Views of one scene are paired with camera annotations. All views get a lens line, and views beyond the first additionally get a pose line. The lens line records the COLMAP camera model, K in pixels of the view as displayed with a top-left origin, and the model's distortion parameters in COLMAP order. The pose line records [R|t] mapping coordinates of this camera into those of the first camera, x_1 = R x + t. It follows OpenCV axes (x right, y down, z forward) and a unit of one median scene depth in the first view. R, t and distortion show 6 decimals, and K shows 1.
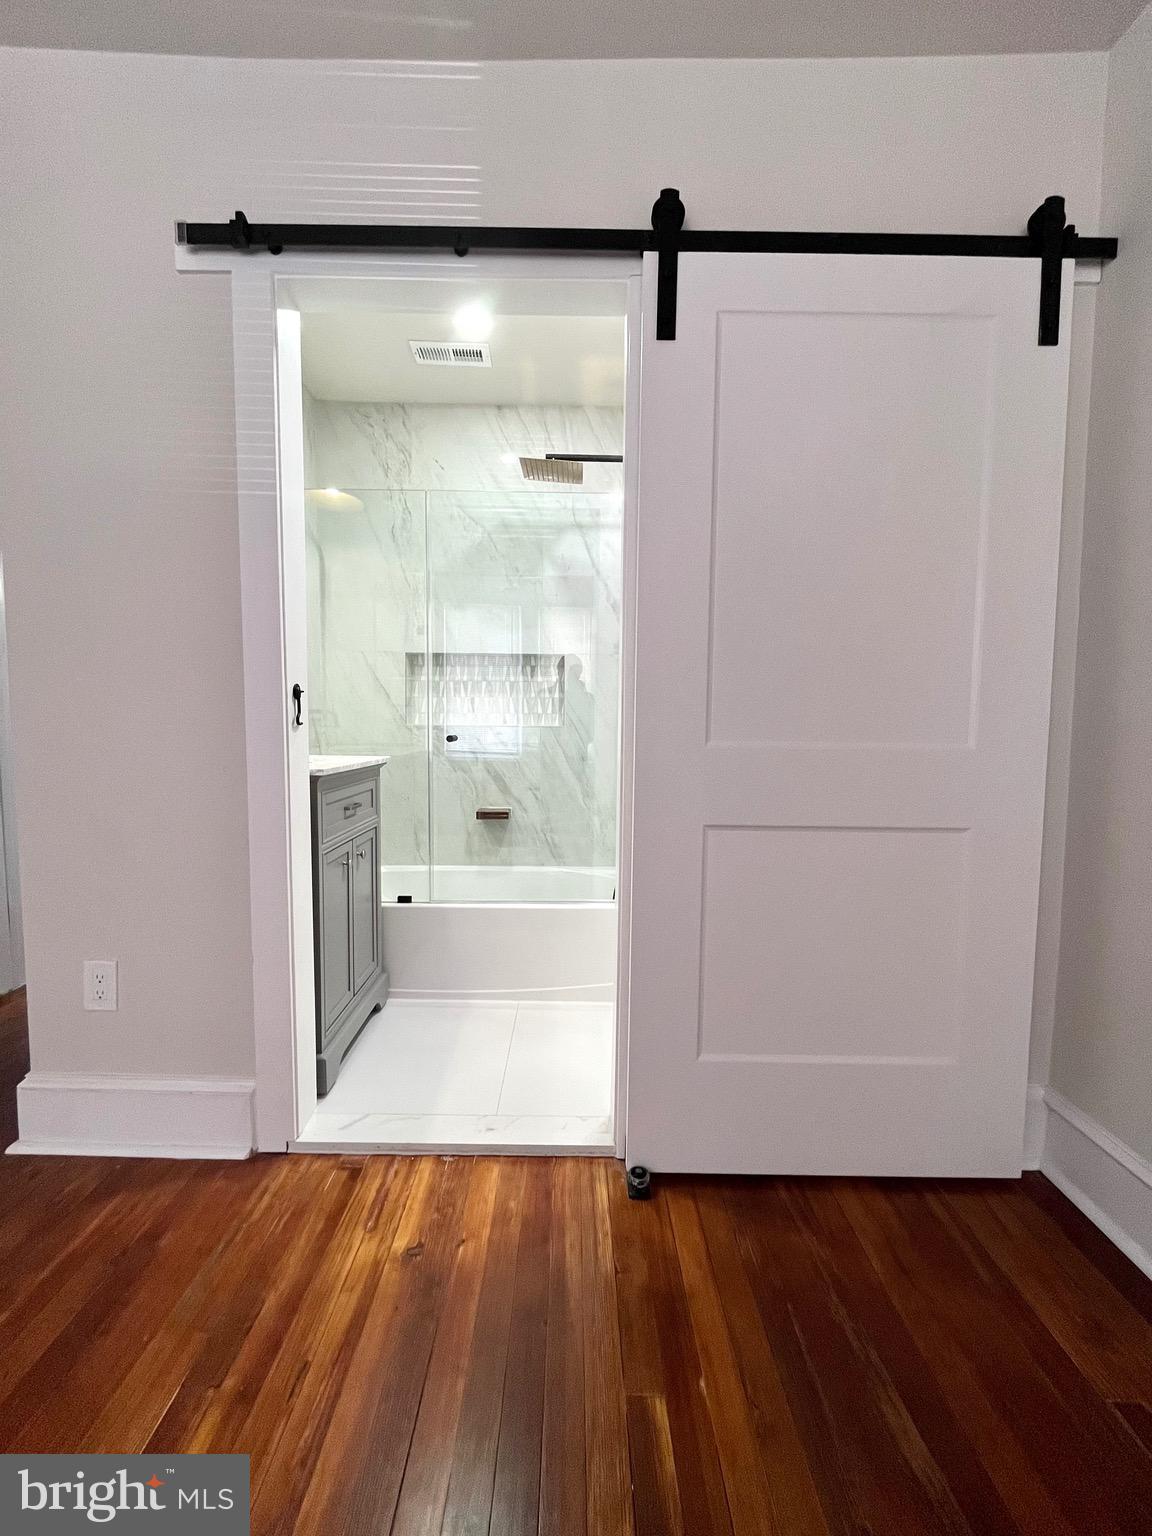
lens RADIAL K [[621.4, 0, 576.5], [0, 621.4, 765.4], [0, 0, 1]] dist [-0.003010, -0.000007]
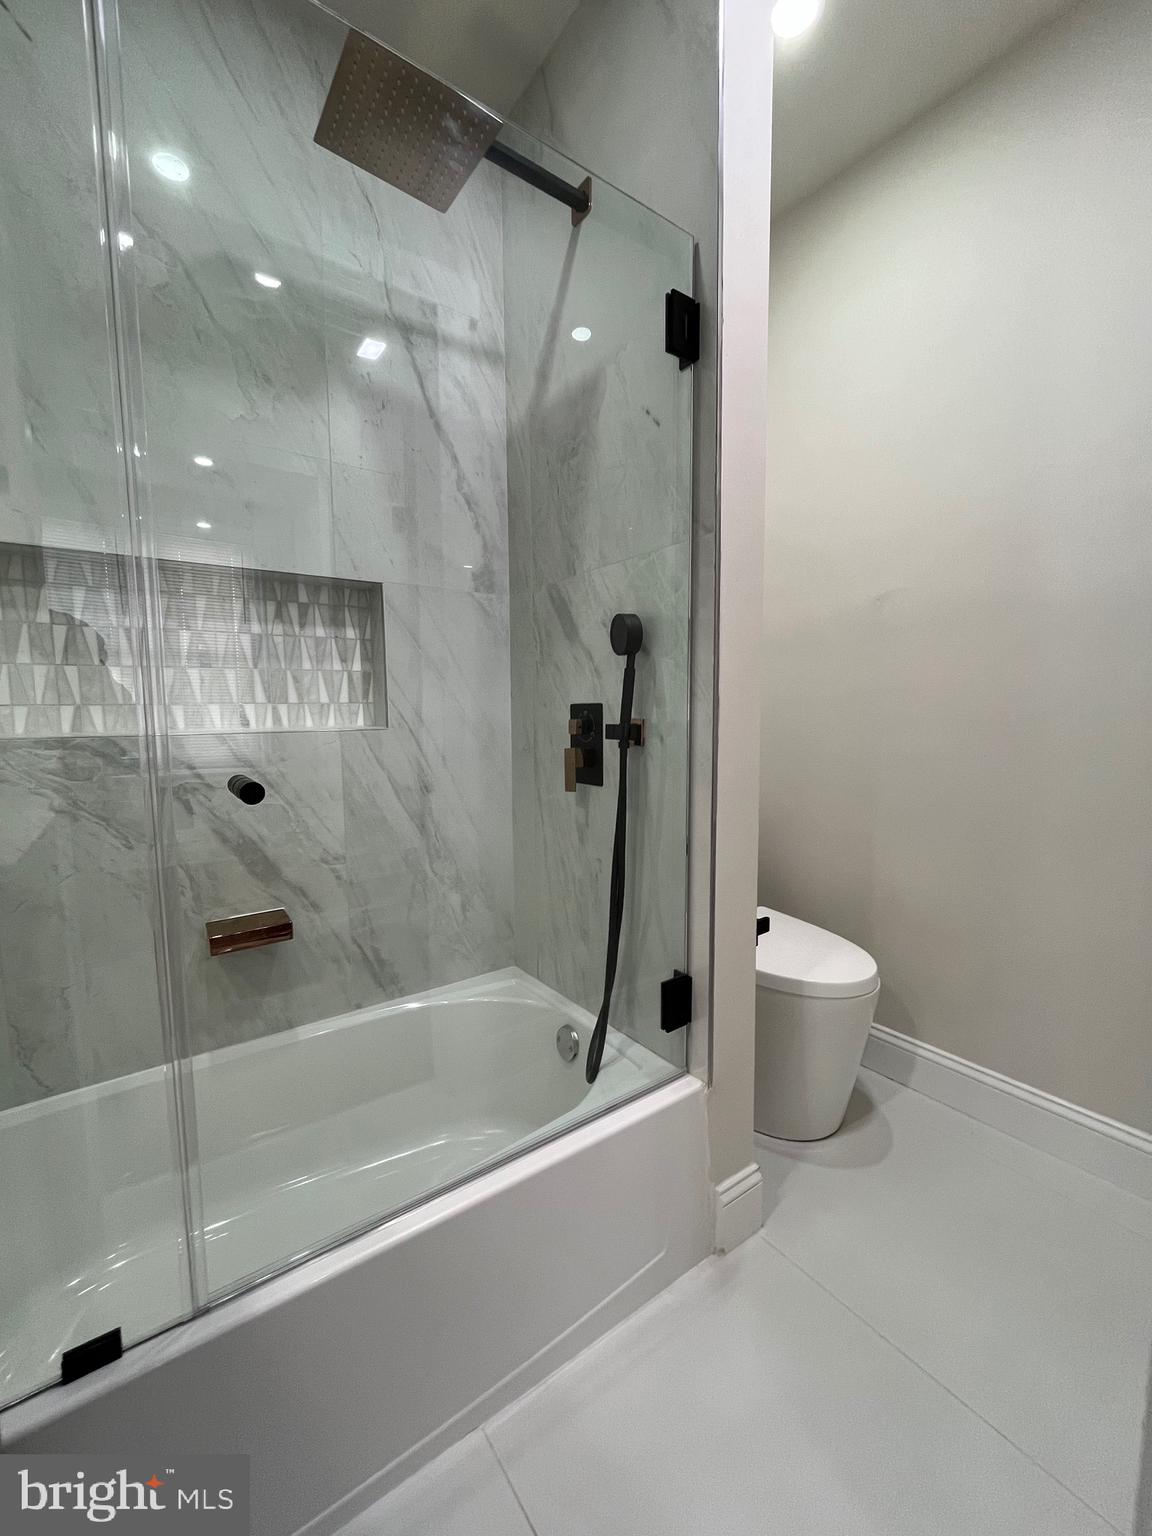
lens RADIAL K [[621.4, 0, 576.6], [0, 621.4, 770.6], [0, 0, 1]] dist [-0.003010, -0.000007]
pose [[0.812881, -0.077474, 0.577254, -0.185765], [0.064667, 0.996991, 0.042744, -0.039312], [-0.578828, 0.002584, 0.815445, 0.491163]]
